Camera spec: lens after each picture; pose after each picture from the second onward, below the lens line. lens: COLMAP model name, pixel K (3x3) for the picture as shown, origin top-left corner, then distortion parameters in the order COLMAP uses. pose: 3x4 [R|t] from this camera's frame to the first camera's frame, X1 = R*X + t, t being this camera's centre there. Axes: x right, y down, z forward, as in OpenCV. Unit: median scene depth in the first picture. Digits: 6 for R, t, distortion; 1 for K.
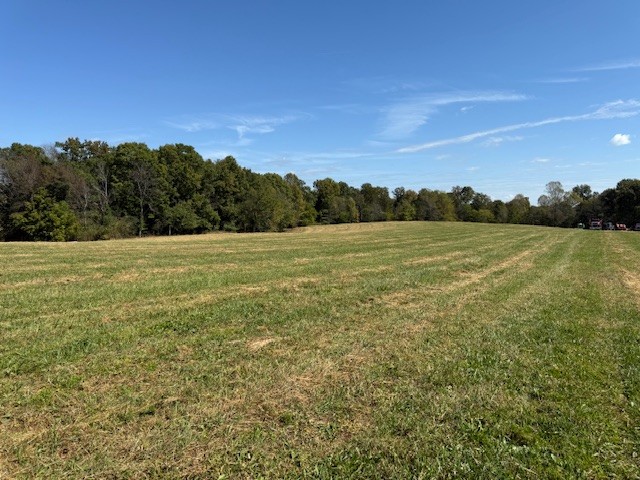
lens RADIAL K [[450.1, 0, 315.4], [0, 450.1, 249.2], [0, 0, 1]] dist [0.032843, -0.051451]
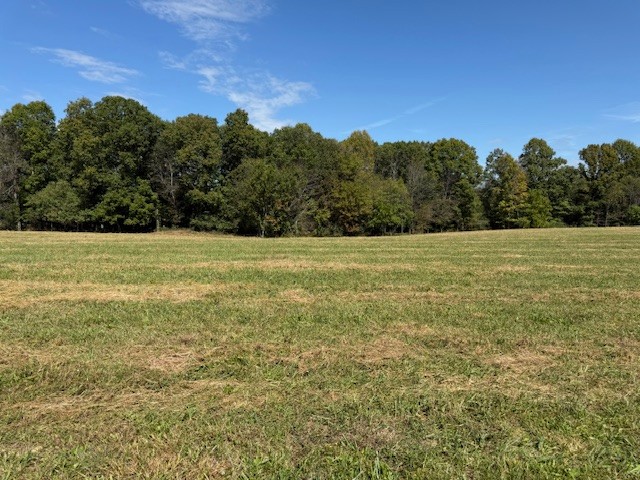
lens RADIAL K [[450.1, 0, 312.2], [0, 450.1, 242.6], [0, 0, 1]] dist [0.032843, -0.051451]
pose [[0.632521, 0.053305, -0.772707, 0.241310], [-0.069531, 0.997509, 0.011896, -0.026131], [0.771416, 0.046202, 0.634651, 0.459639]]
